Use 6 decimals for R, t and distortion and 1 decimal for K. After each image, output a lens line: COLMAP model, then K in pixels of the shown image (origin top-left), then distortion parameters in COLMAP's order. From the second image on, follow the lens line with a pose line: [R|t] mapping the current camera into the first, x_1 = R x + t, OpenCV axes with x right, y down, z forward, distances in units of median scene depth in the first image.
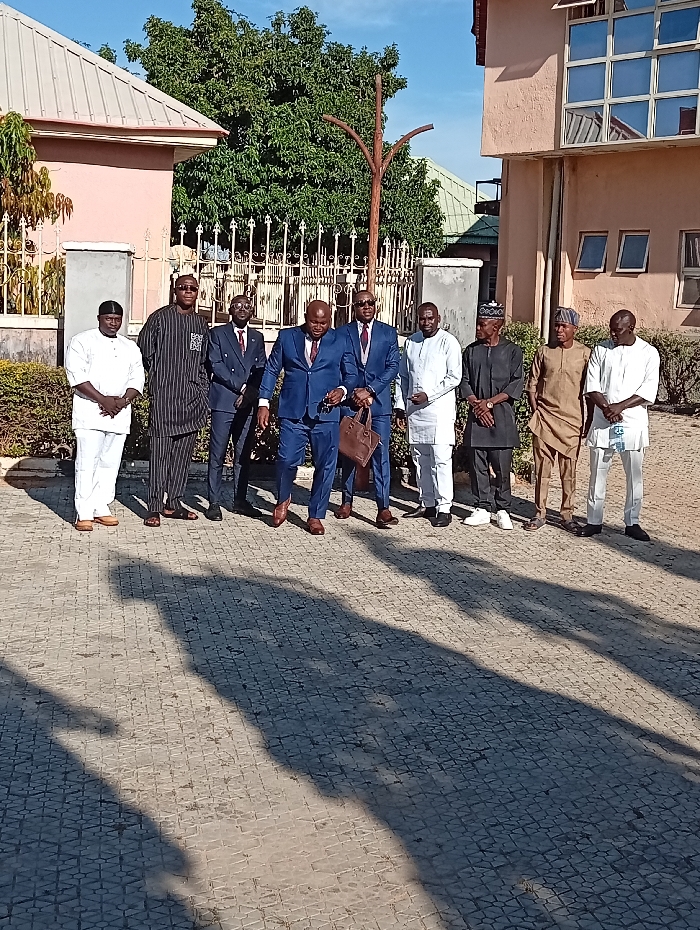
lens RADIAL K [[1406.1, 0, 350.7], [0, 1406.1, 465.3], [0, 0, 1]] dist [0.010467, -0.699586]
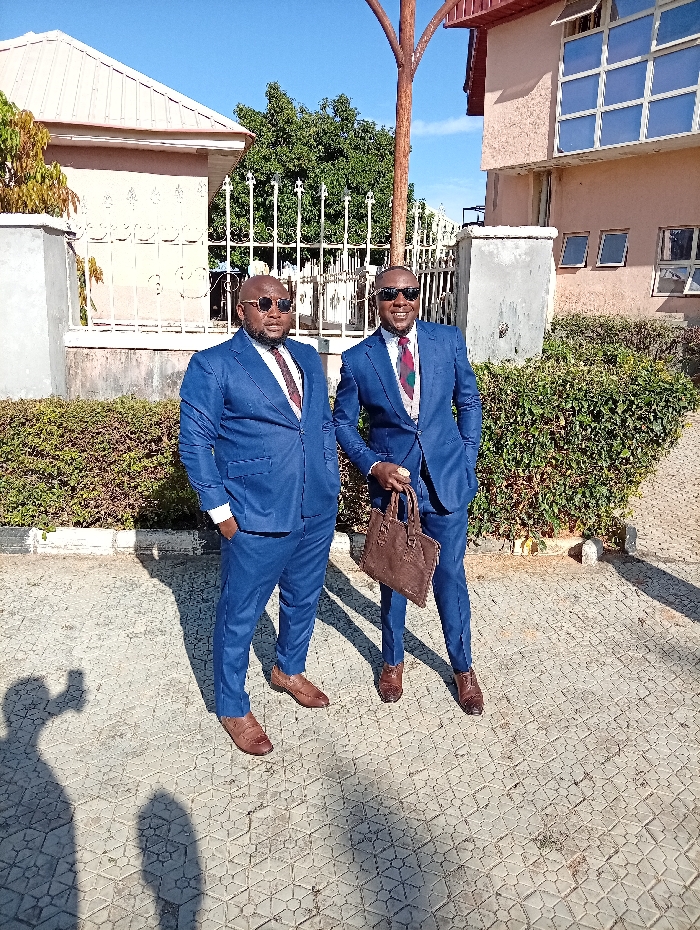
lens RADIAL K [[682.7, 0, 345.9], [0, 682.7, 463.5], [0, 0, 1]] dist [-0.023628, -0.005348]
pose [[0.998729, -0.010670, -0.049257, 0.003475], [0.016575, 0.992506, 0.121064, -0.046436], [0.047596, -0.121727, 0.991422, 0.410120]]
